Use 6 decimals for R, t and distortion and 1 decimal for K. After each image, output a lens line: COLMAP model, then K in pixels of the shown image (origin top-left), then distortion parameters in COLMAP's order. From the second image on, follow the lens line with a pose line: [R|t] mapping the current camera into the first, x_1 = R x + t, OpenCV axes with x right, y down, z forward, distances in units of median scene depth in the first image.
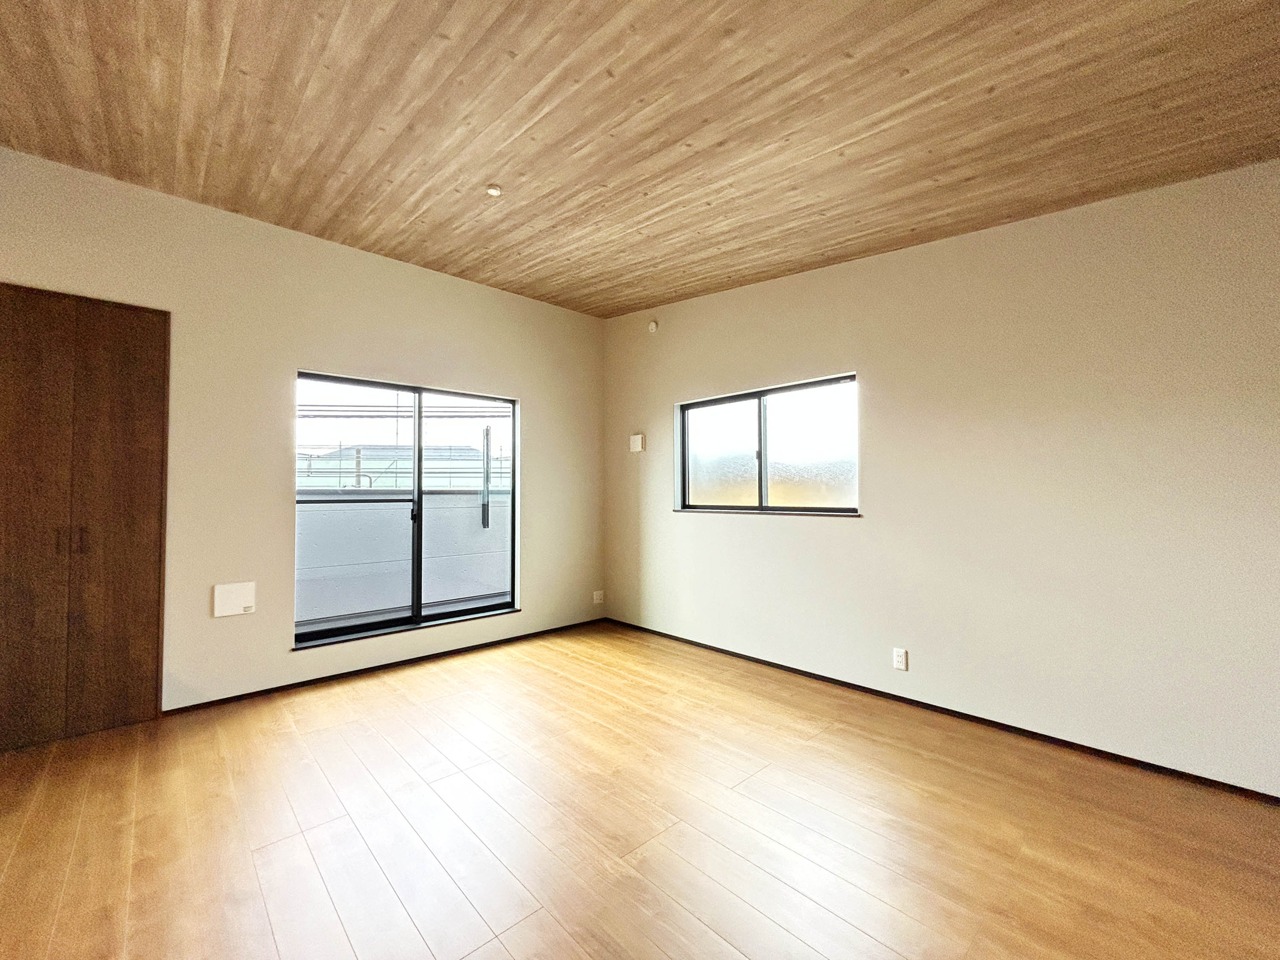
lens RADIAL K [[521.5, 0, 640.0], [0, 521.5, 480.0], [0, 0, 1]] dist [-0.001325, -0.000030]
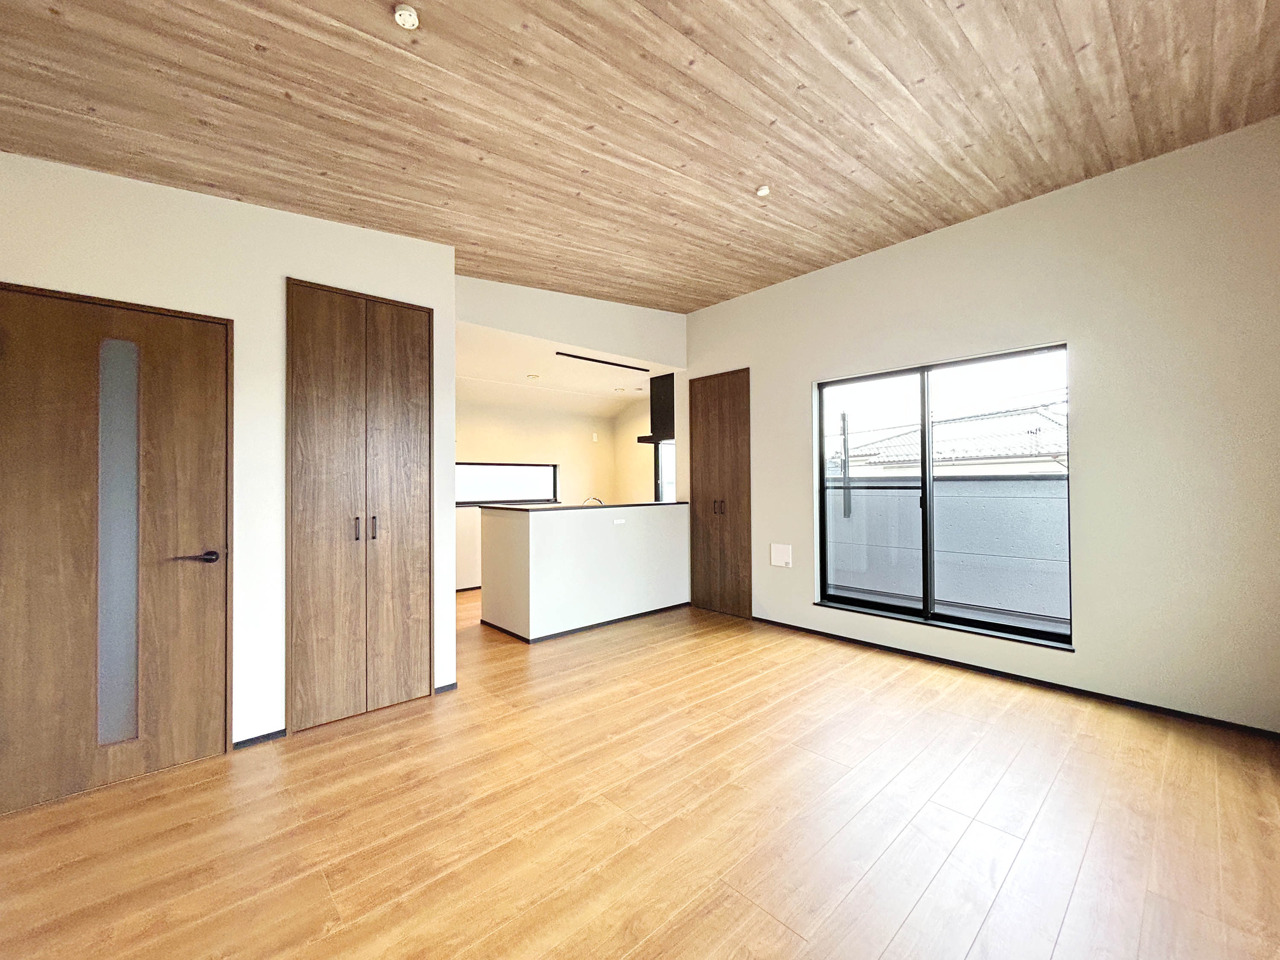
lens RADIAL K [[516.2, 0, 643.2], [0, 516.2, 480.7], [0, 0, 1]] dist [0.000134, 0.000164]
pose [[-0.007043, -0.000749, -0.999975, 0.623691], [0.036741, 0.999324, -0.001008, 0.010954], [0.999300, -0.036748, -0.007010, 0.622180]]
